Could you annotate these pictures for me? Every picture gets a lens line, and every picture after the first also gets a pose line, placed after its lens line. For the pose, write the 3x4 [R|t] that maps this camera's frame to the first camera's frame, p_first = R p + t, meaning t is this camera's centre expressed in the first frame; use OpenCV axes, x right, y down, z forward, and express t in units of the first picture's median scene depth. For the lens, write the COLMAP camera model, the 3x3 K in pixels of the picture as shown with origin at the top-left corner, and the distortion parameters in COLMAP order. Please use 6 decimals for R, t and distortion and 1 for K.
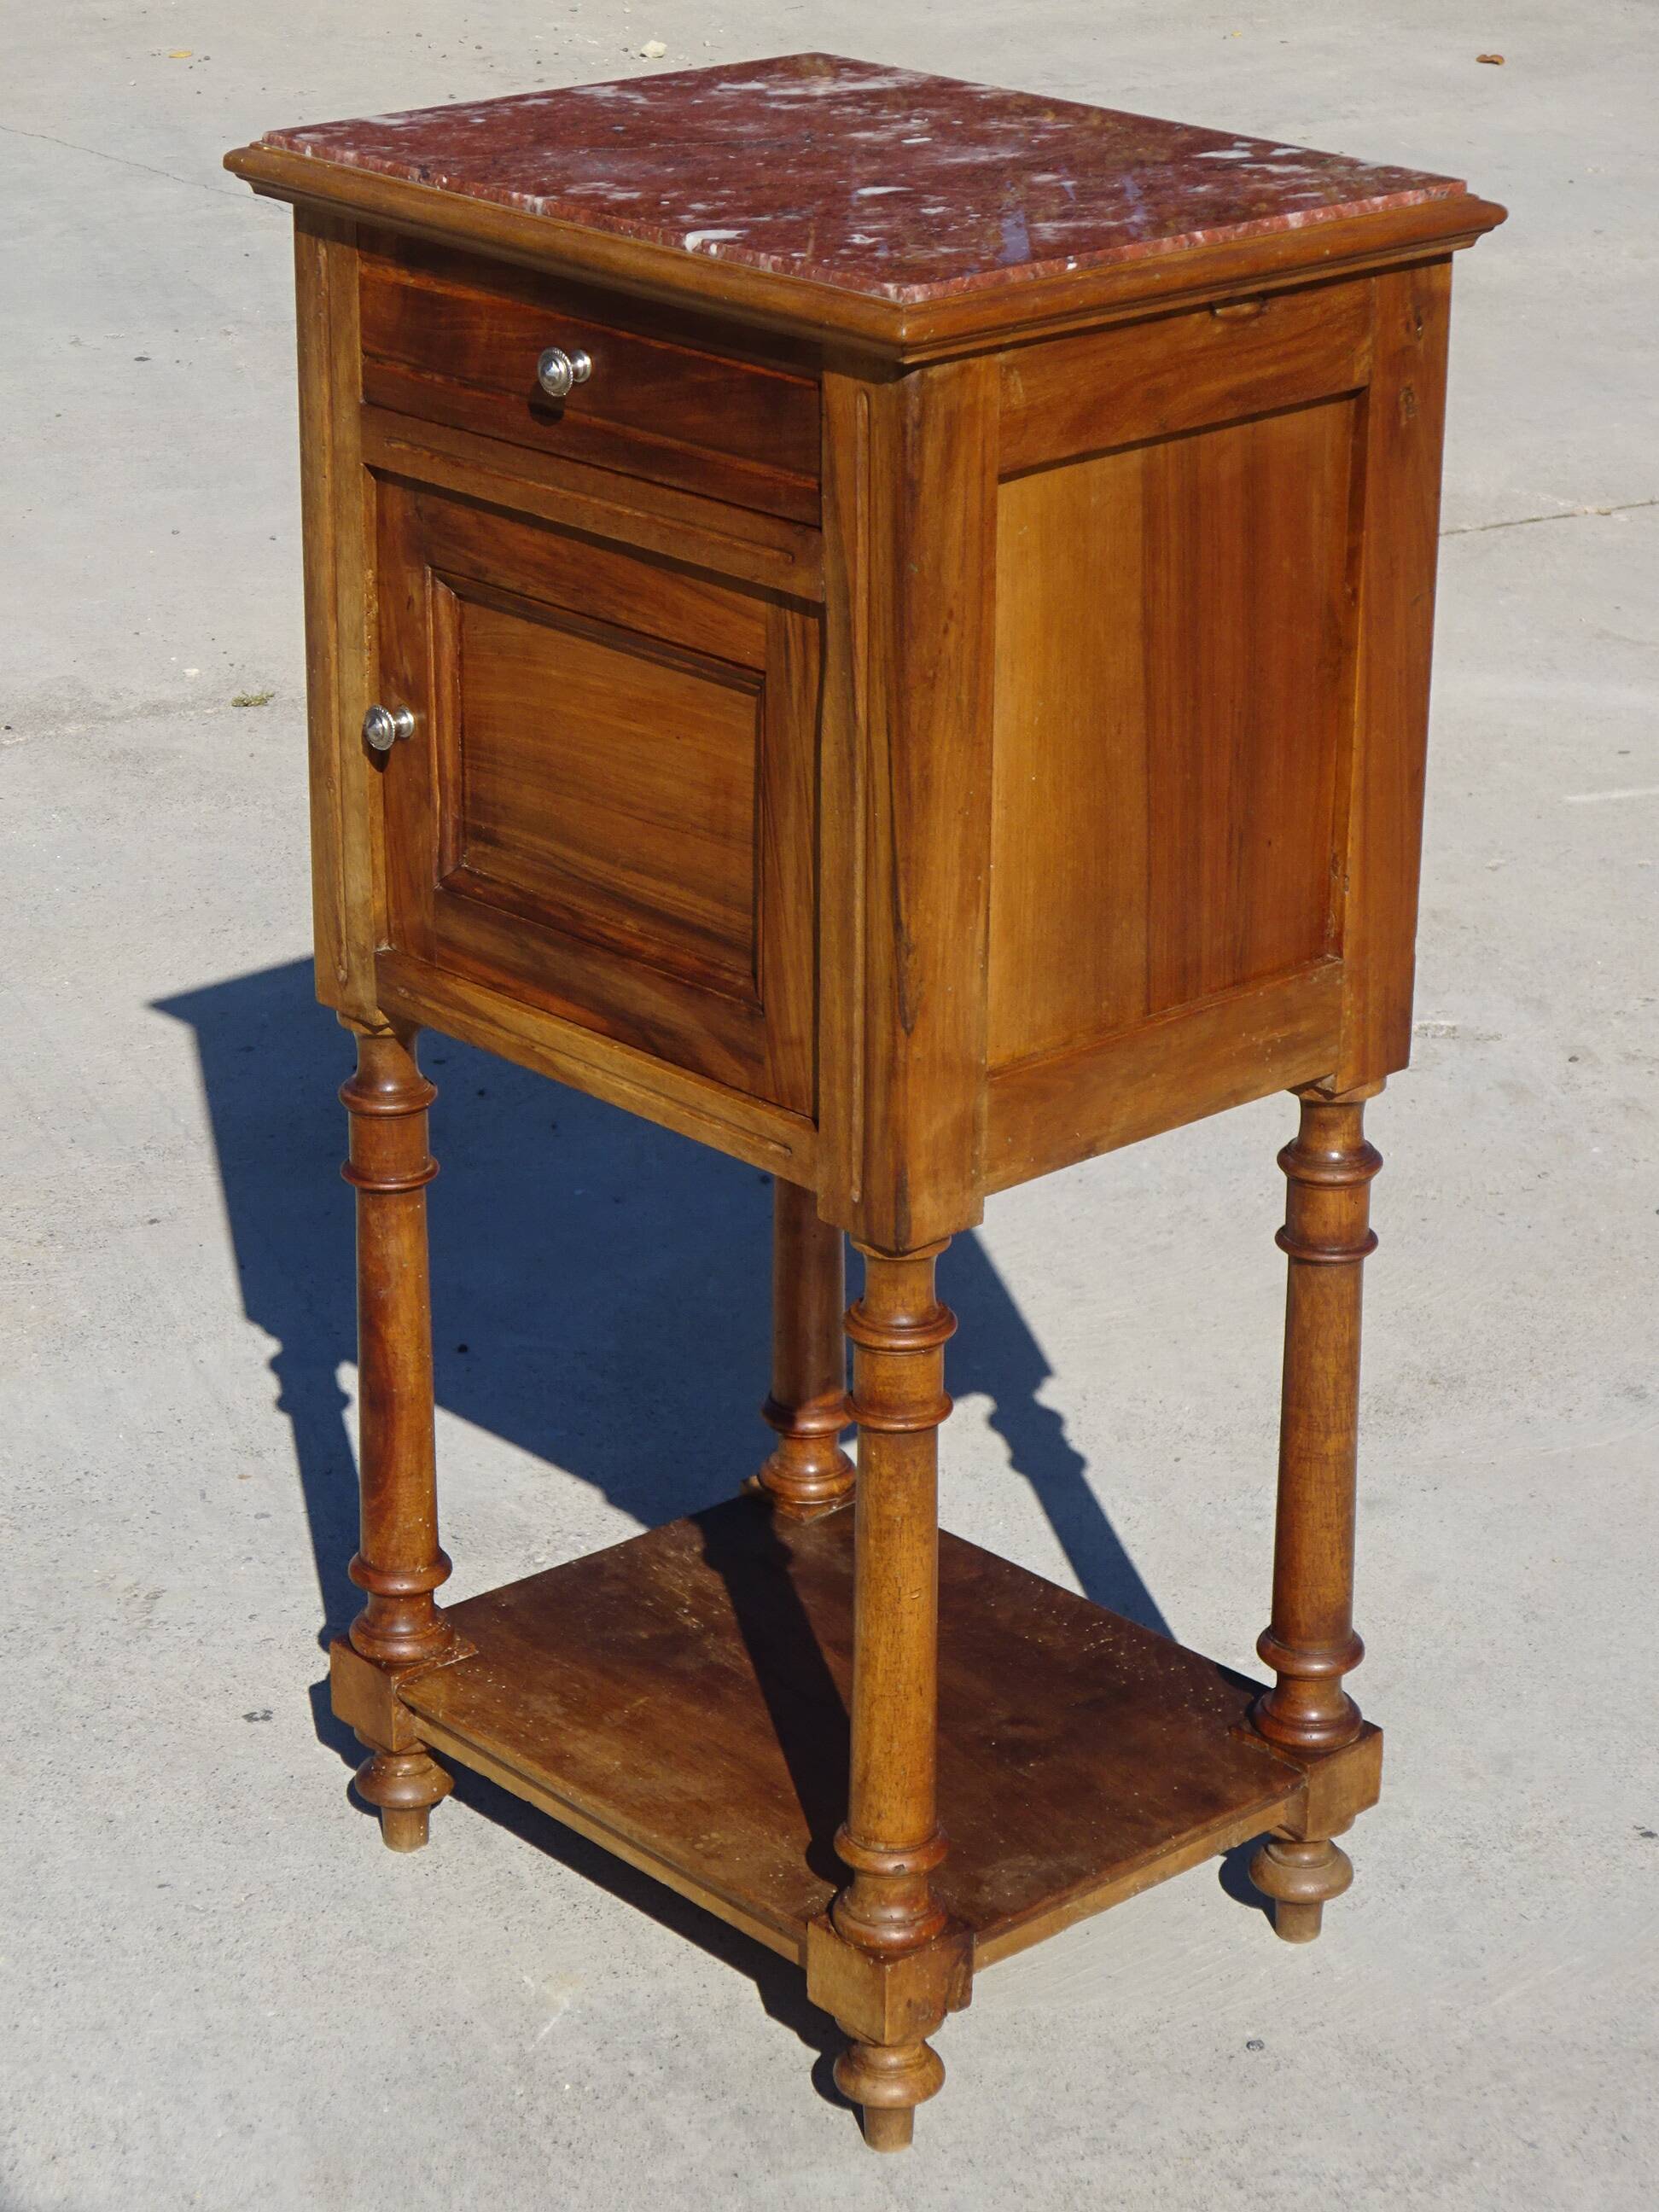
lens RADIAL K [[4969.9, 0, 845.8], [0, 4969.9, 1116.8], [0, 0, 1]] dist [0.002600, 0.000000]
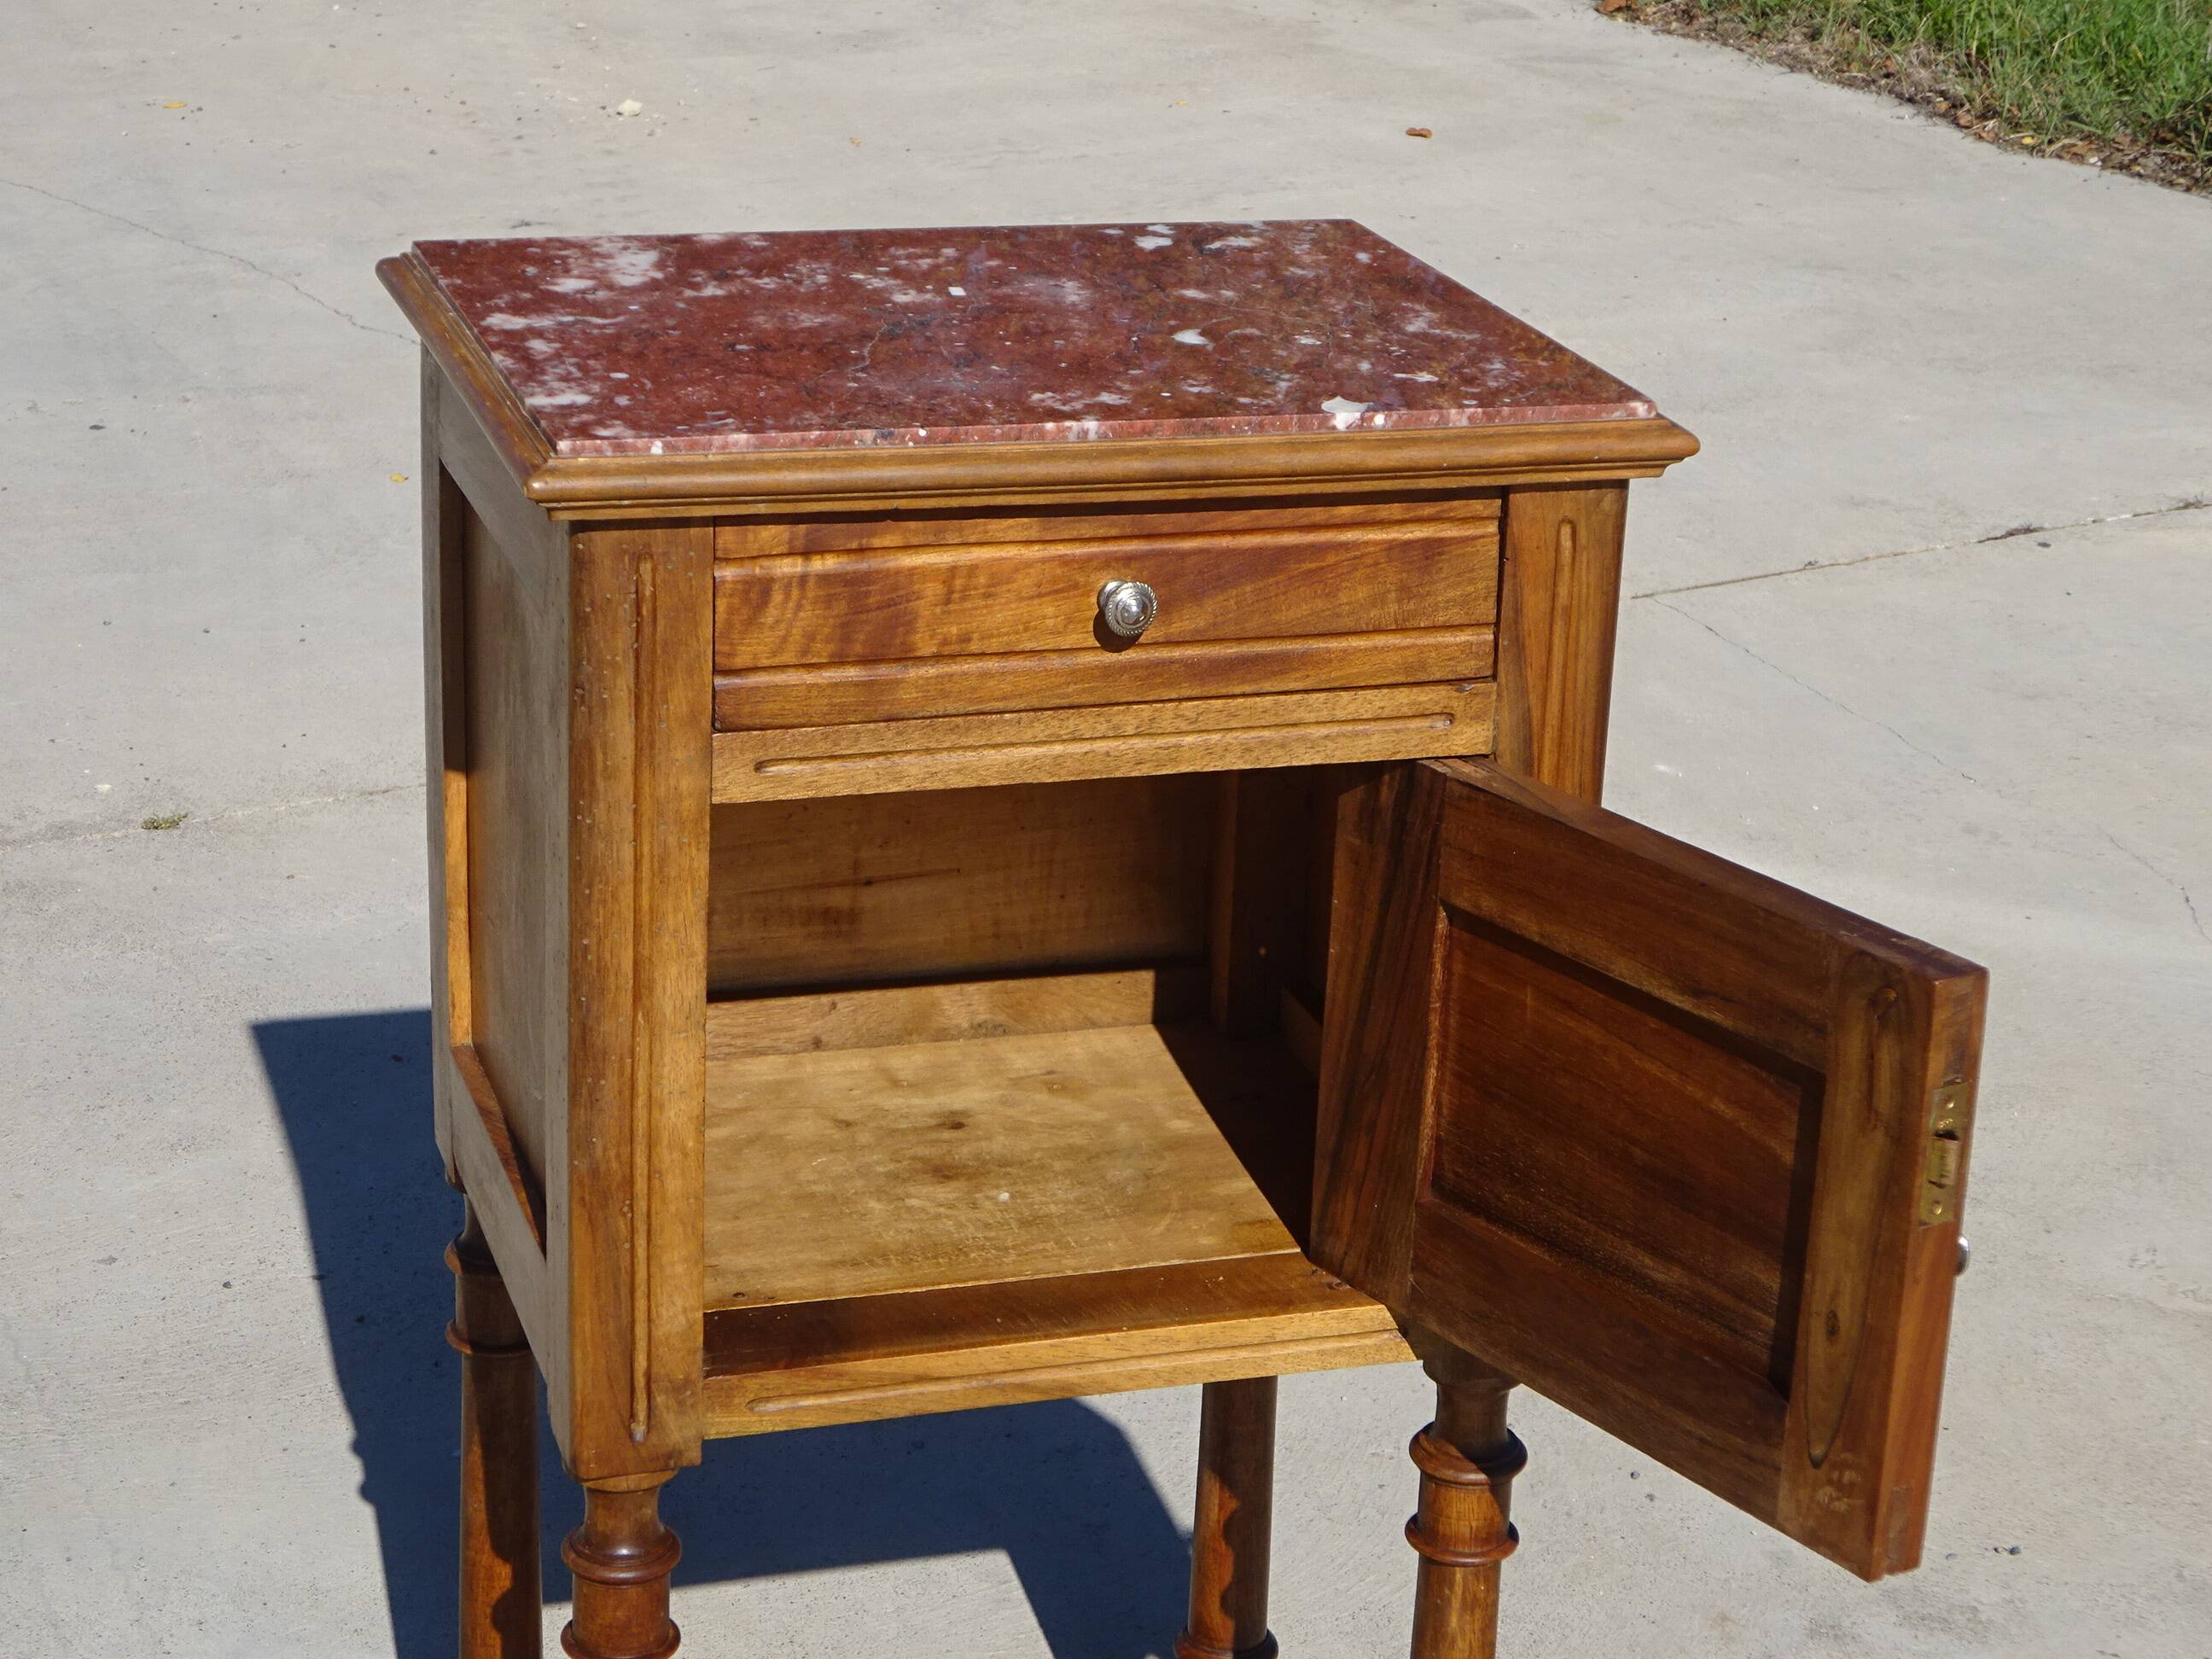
lens RADIAL K [[4243.6, 0, 1080.6], [0, 4243.6, 828.1], [0, 0, 1]] dist [-0.017399, 0.000000]
pose [[0.431341, -0.298972, 0.851211, -0.684969], [0.301038, 0.937118, 0.176598, -0.239897], [-0.850483, 0.180073, 0.494219, 0.624381]]
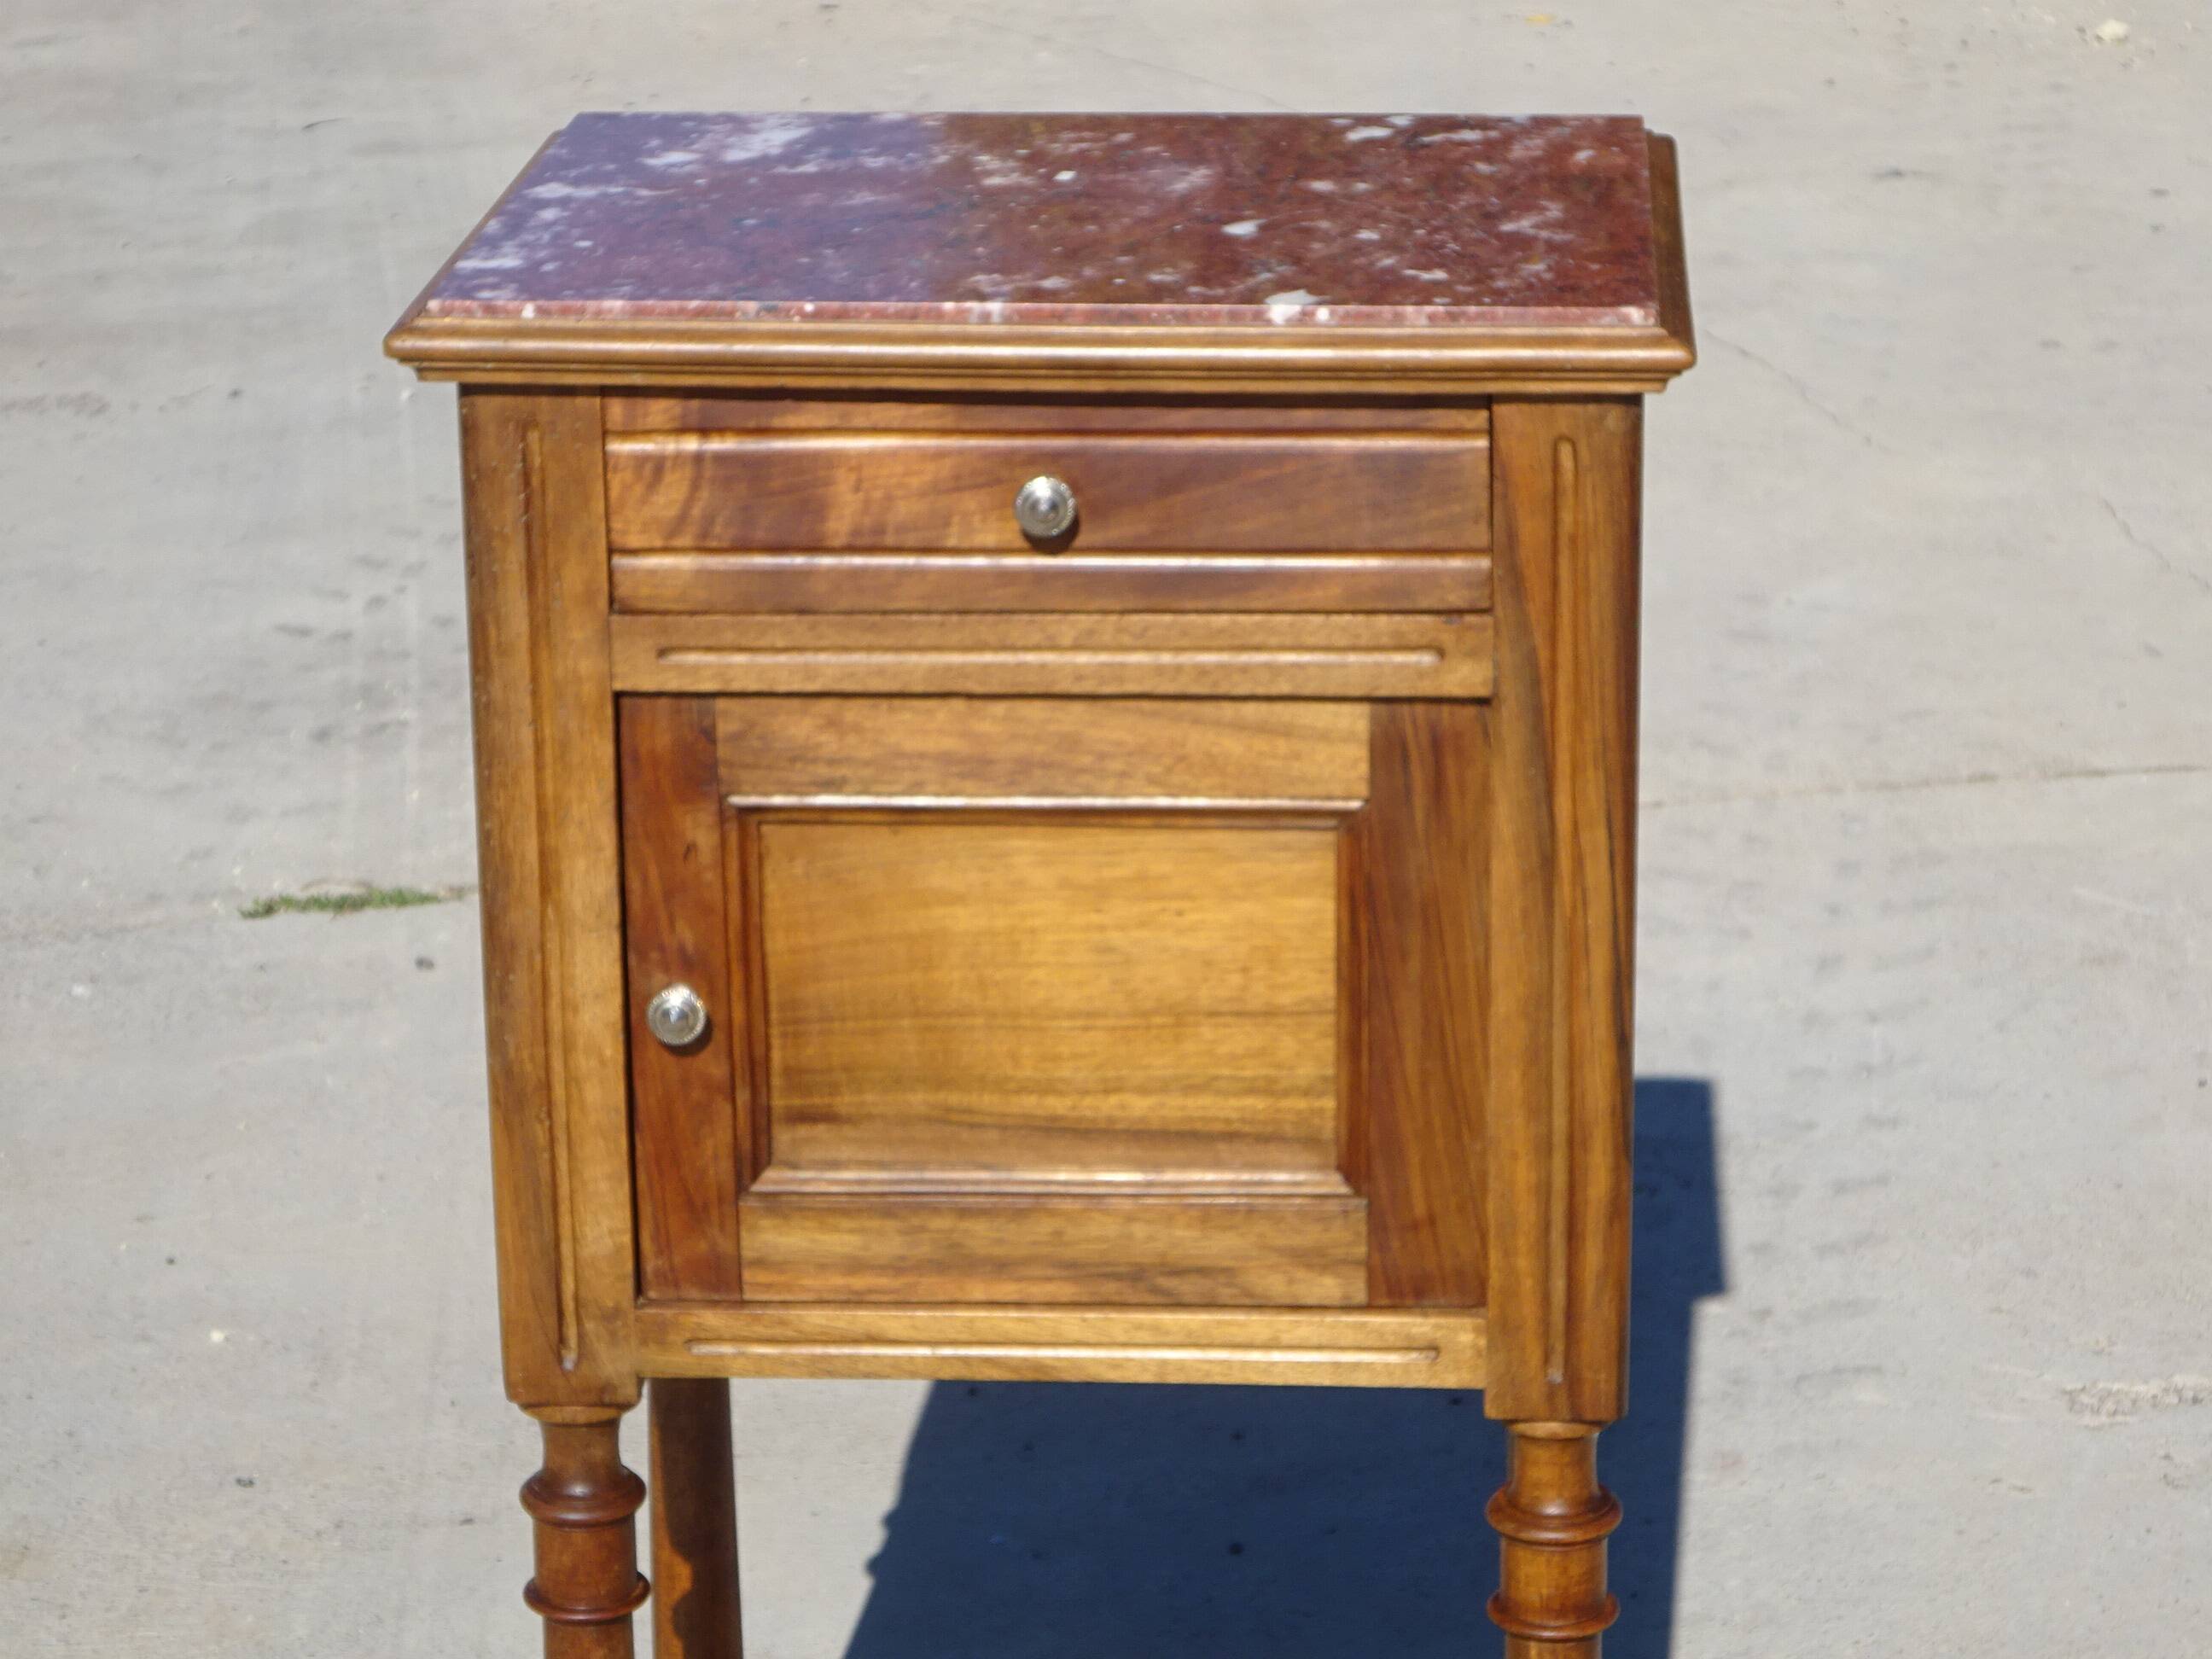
lens RADIAL K [[5859.3, 0, 1110.7], [0, 5859.3, 836.0], [0, 0, 1]] dist [-0.004439, 0.000000]
pose [[0.726733, -0.230910, 0.646947, -0.660406], [0.271735, 0.961623, 0.037978, -0.127251], [-0.630888, 0.148198, 0.761589, 0.261994]]
